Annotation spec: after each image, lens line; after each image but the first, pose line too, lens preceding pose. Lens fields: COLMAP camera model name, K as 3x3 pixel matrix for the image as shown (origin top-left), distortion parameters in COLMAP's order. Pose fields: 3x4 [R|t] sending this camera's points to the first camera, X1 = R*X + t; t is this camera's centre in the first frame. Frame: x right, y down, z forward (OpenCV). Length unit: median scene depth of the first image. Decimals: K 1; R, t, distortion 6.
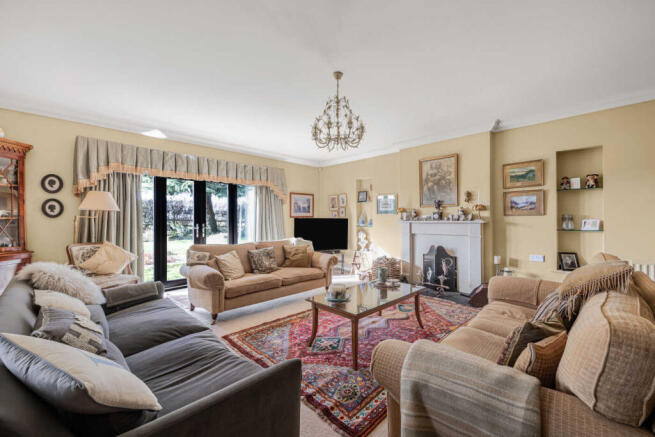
lens RADIAL K [[269.0, 0, 327.5], [0, 269.0, 218.5], [0, 0, 1]] dist [0.000706, 0.000035]
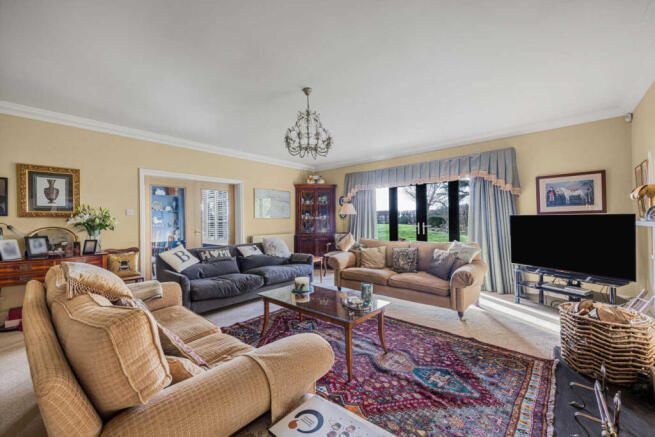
lens RADIAL K [[268.0, 0, 327.5], [0, 268.0, 218.5], [0, 0, 1]] dist [0.000172, 0.000012]
pose [[0.047040, -0.005229, -0.998879, 0.605377], [0.016868, 0.999848, -0.004440, 0.001158], [0.998751, -0.016640, 0.047121, 0.541395]]
